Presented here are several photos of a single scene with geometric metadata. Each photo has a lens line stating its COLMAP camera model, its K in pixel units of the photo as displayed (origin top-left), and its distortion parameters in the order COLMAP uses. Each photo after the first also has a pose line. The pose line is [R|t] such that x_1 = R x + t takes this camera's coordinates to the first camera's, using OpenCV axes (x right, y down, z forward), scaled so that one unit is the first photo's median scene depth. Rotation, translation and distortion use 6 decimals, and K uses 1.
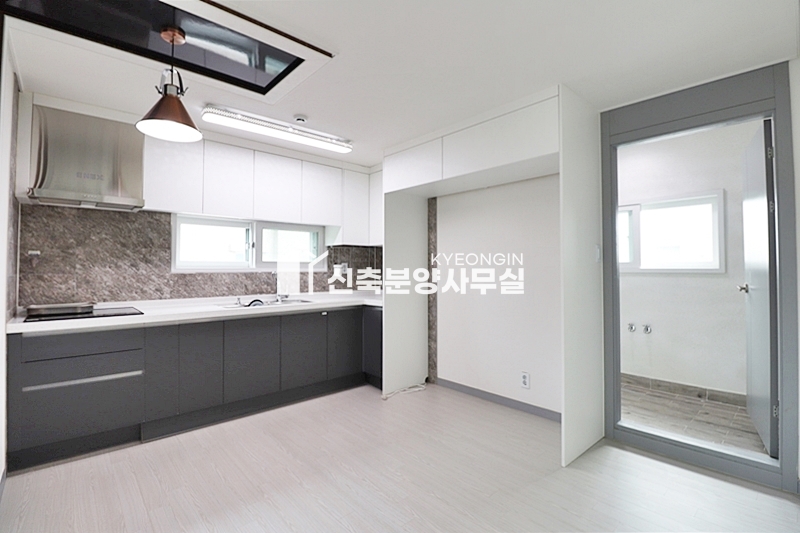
lens RADIAL K [[373.5, 0, 393.2], [0, 373.5, 261.9], [0, 0, 1]] dist [-0.012353, -0.008842]
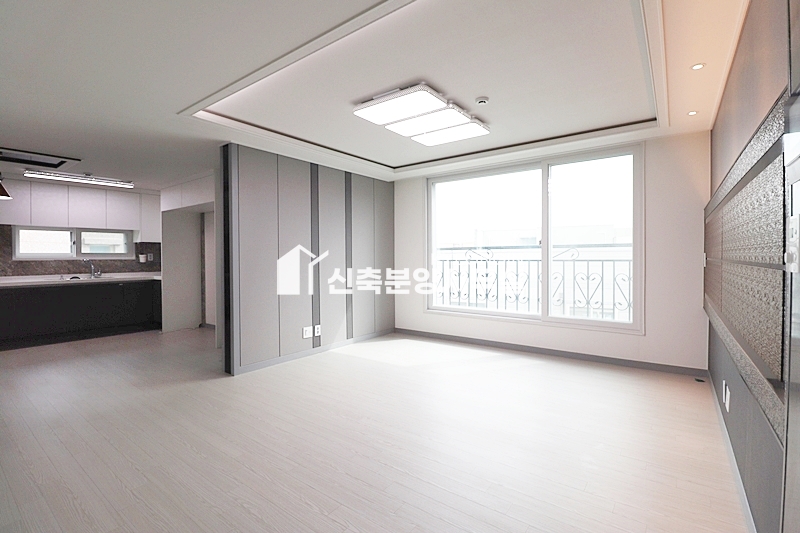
lens RADIAL K [[373.5, 0, 397.3], [0, 373.5, 262.7], [0, 0, 1]] dist [-0.012353, -0.008842]
pose [[0.979224, -0.007473, 0.202645, 0.767302], [0.000920, 0.999474, 0.032414, -0.011728], [-0.202781, -0.031555, 0.978716, -0.954251]]
